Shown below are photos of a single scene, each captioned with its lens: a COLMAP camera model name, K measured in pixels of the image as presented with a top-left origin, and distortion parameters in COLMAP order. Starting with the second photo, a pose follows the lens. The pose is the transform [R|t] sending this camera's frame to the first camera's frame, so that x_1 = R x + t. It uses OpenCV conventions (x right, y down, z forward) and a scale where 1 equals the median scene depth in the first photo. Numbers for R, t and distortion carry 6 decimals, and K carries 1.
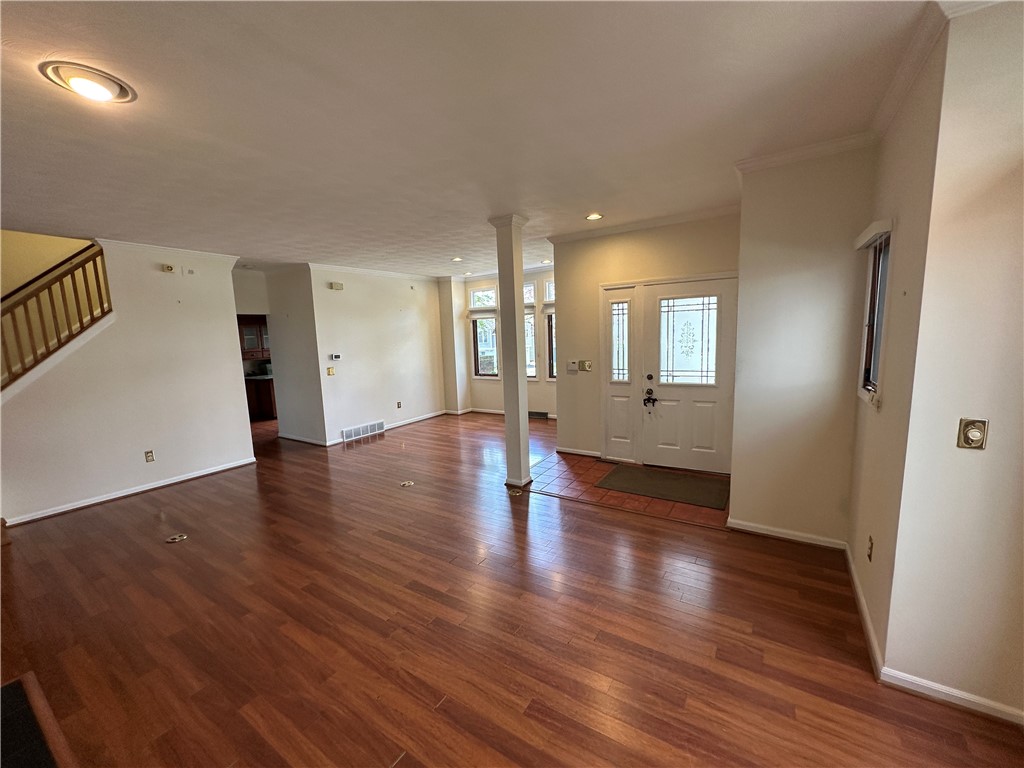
lens RADIAL K [[407.8, 0, 510.5], [0, 407.8, 384.9], [0, 0, 1]] dist [0.003664, 0.000095]
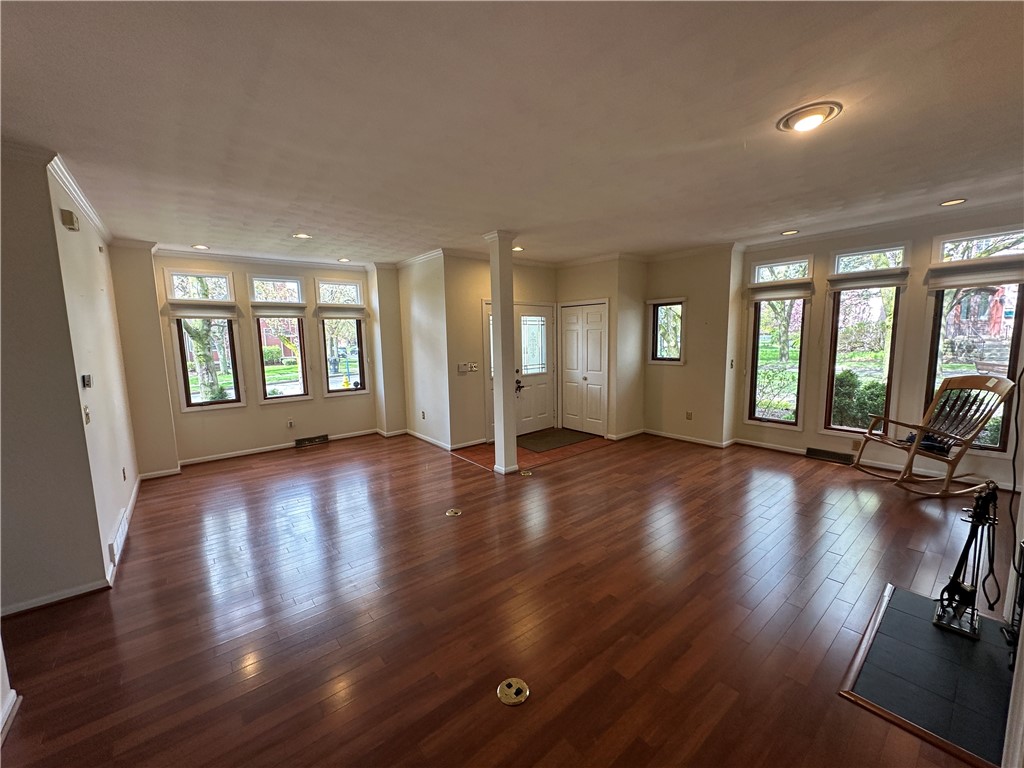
lens RADIAL K [[407.8, 0, 511.6], [0, 407.8, 386.6], [0, 0, 1]] dist [0.003664, 0.000095]
pose [[0.299278, -0.084408, 0.950425, -0.993133], [0.130245, 0.990370, 0.046943, -0.035053], [-0.945235, 0.109739, 0.307390, 0.610420]]
